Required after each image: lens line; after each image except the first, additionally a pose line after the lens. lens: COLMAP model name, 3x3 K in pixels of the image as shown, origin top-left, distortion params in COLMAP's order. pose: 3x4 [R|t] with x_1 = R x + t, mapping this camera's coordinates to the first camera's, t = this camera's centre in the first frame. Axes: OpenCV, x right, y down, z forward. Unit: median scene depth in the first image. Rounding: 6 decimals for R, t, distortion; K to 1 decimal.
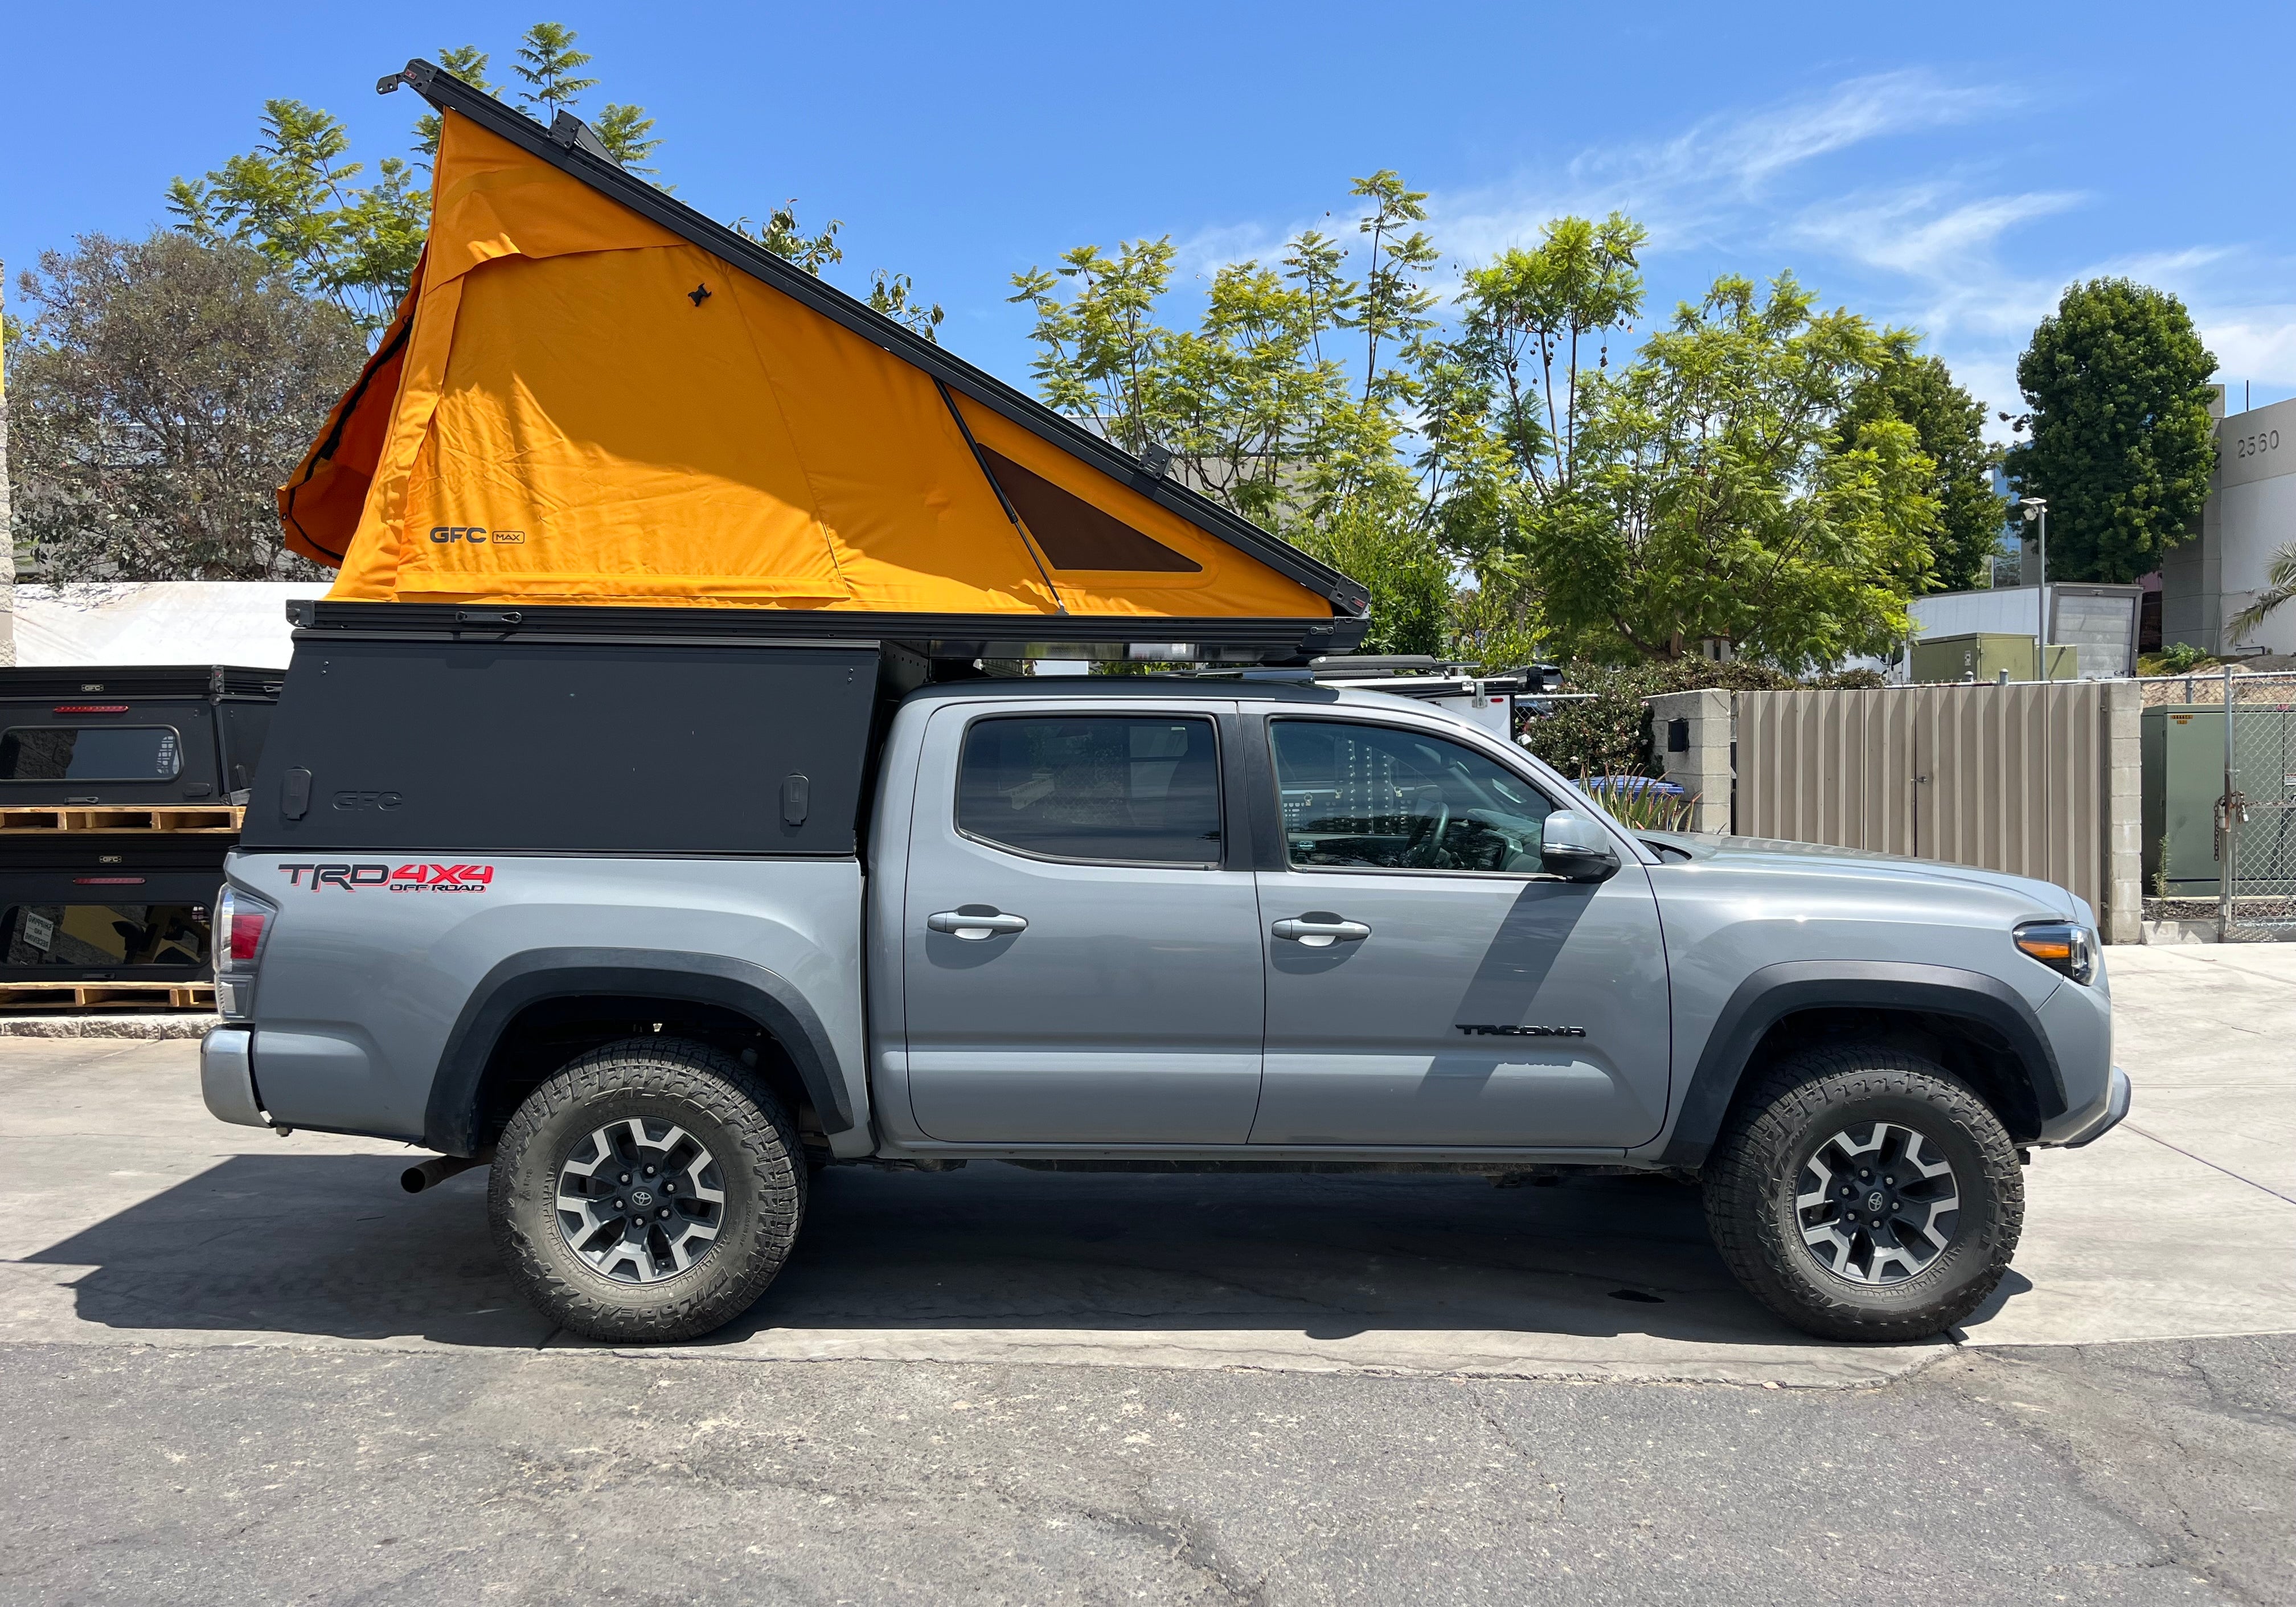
lens RADIAL K [[1716.6, 0, 1152.3], [0, 1716.6, 798.5], [0, 0, 1]] dist [0.093763, -0.118955]
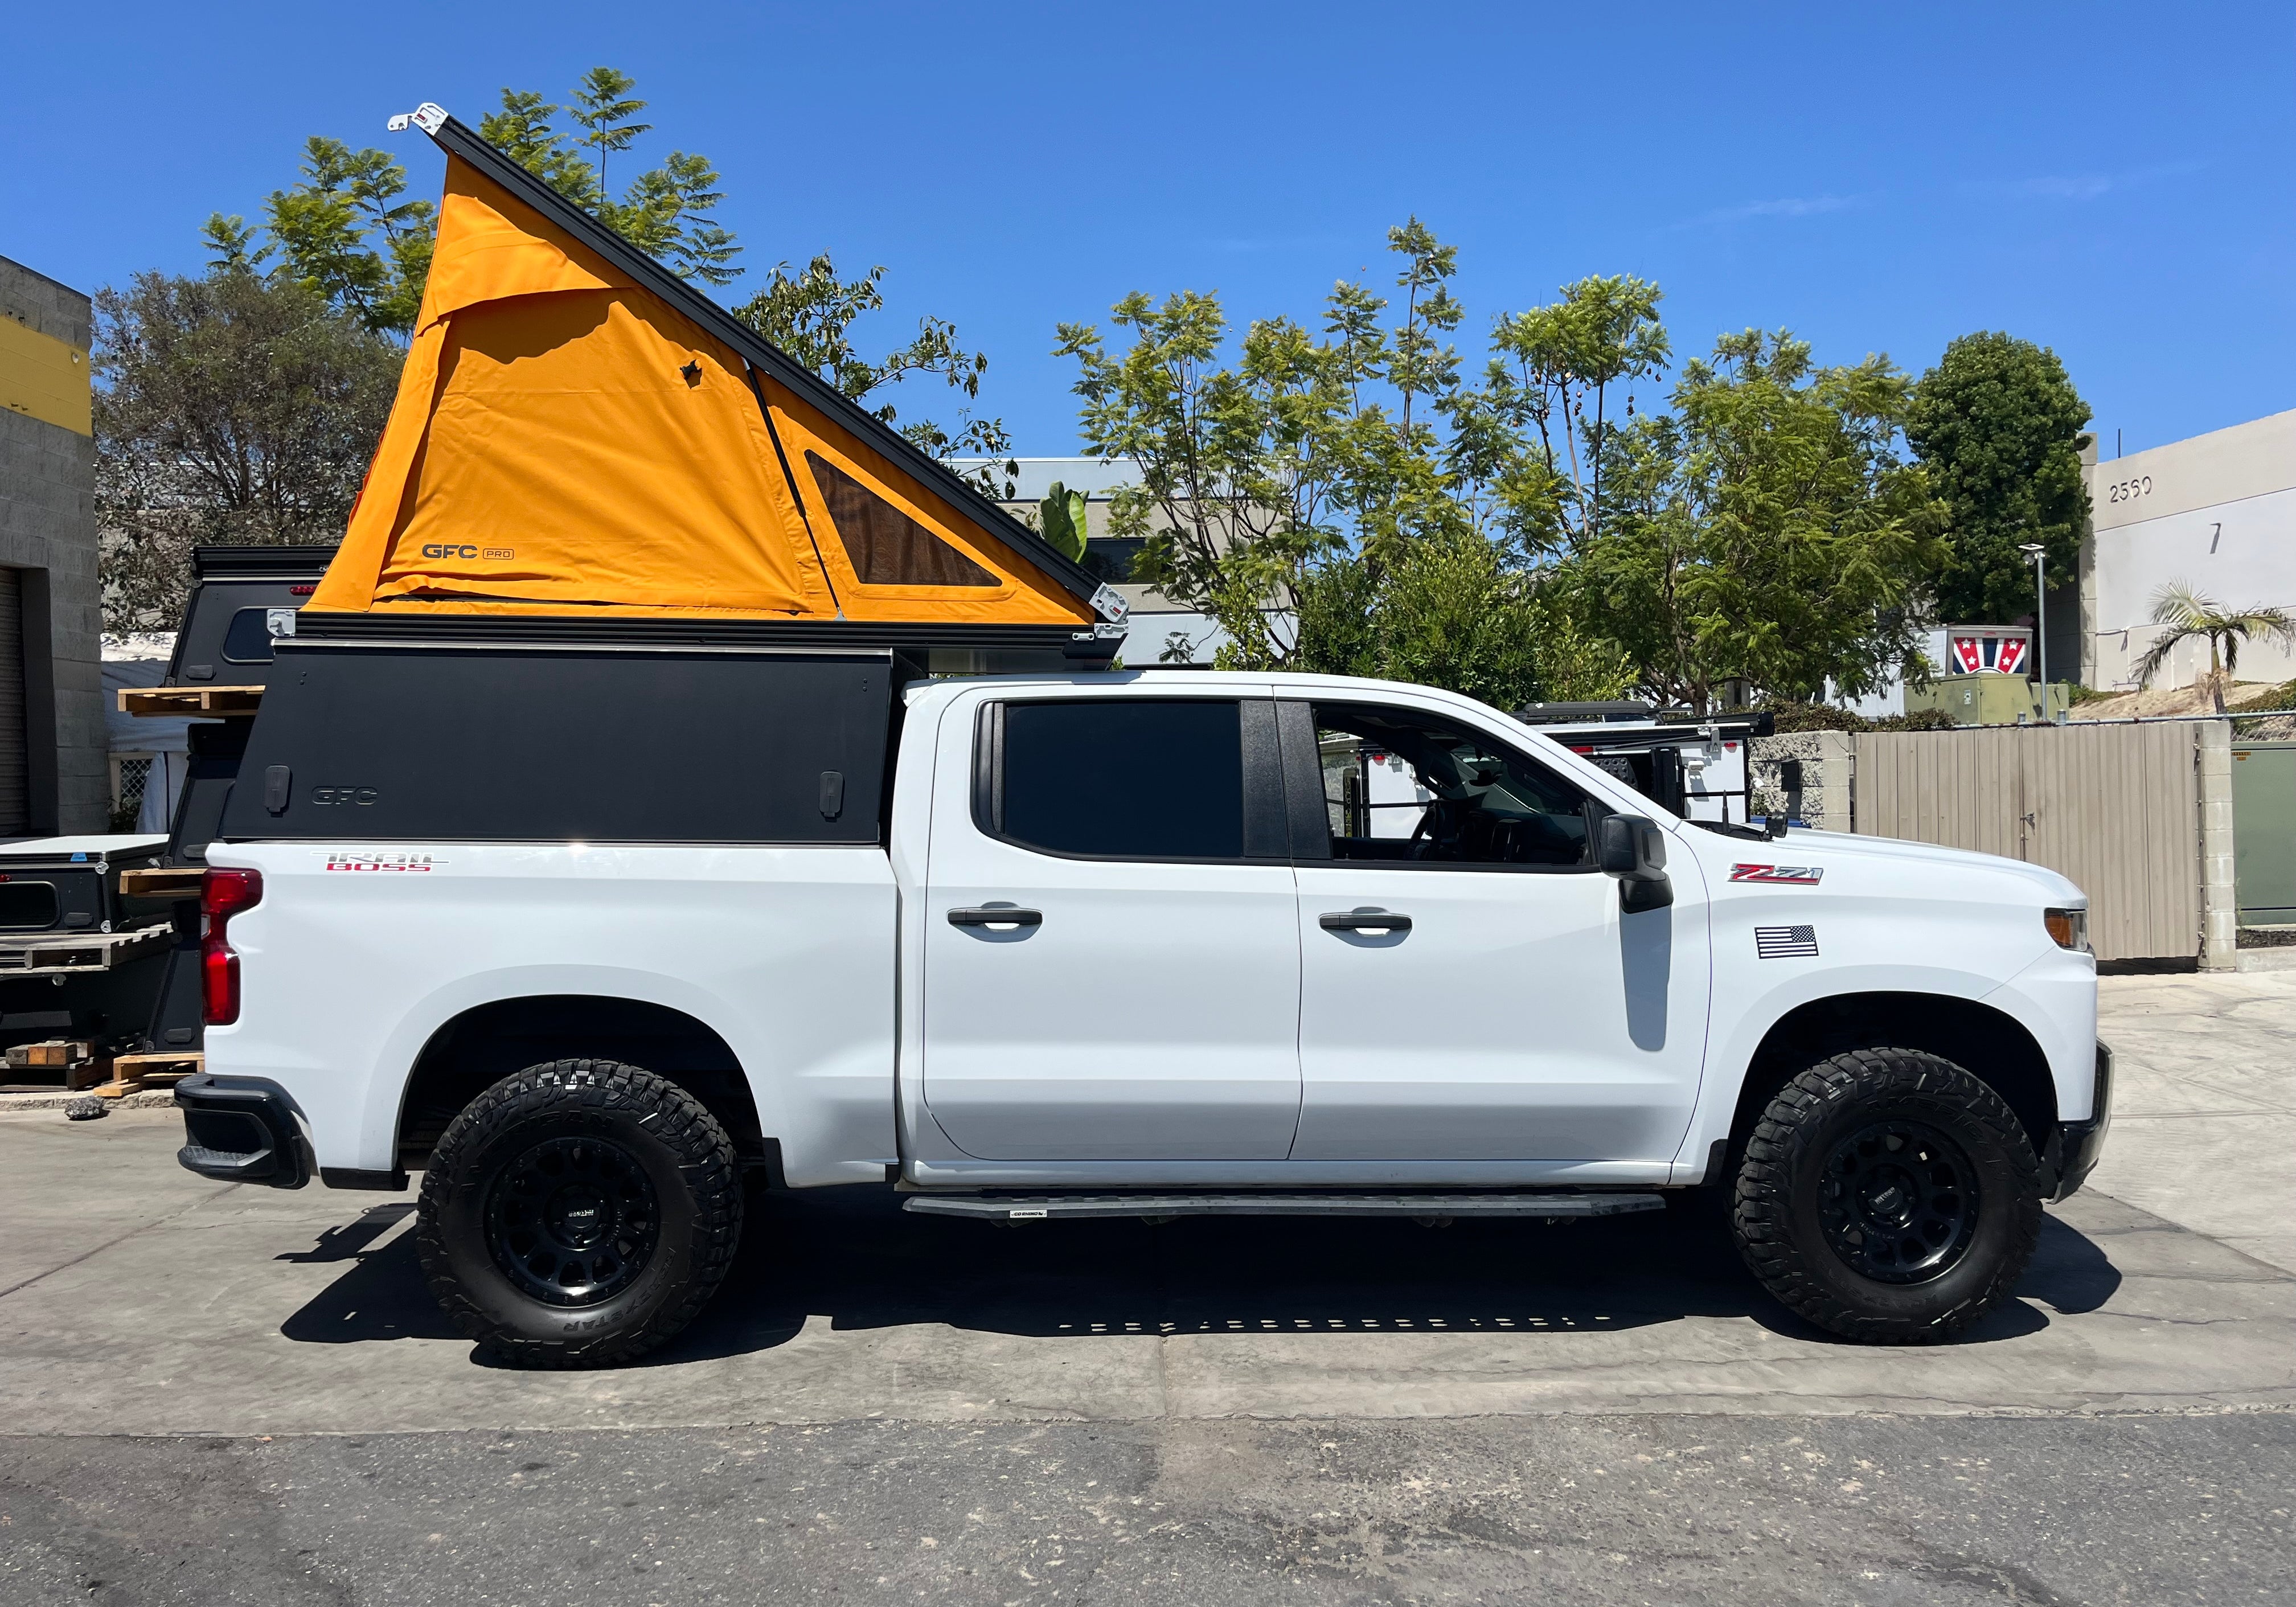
lens RADIAL K [[1716.6, 0, 1145.5], [0, 1716.6, 788.4], [0, 0, 1]] dist [0.093763, -0.118955]
pose [[0.997300, -0.009579, 0.072804, -0.102200], [0.011622, 0.999549, -0.027690, -0.003131], [-0.072506, 0.028461, 0.996962, 0.000255]]
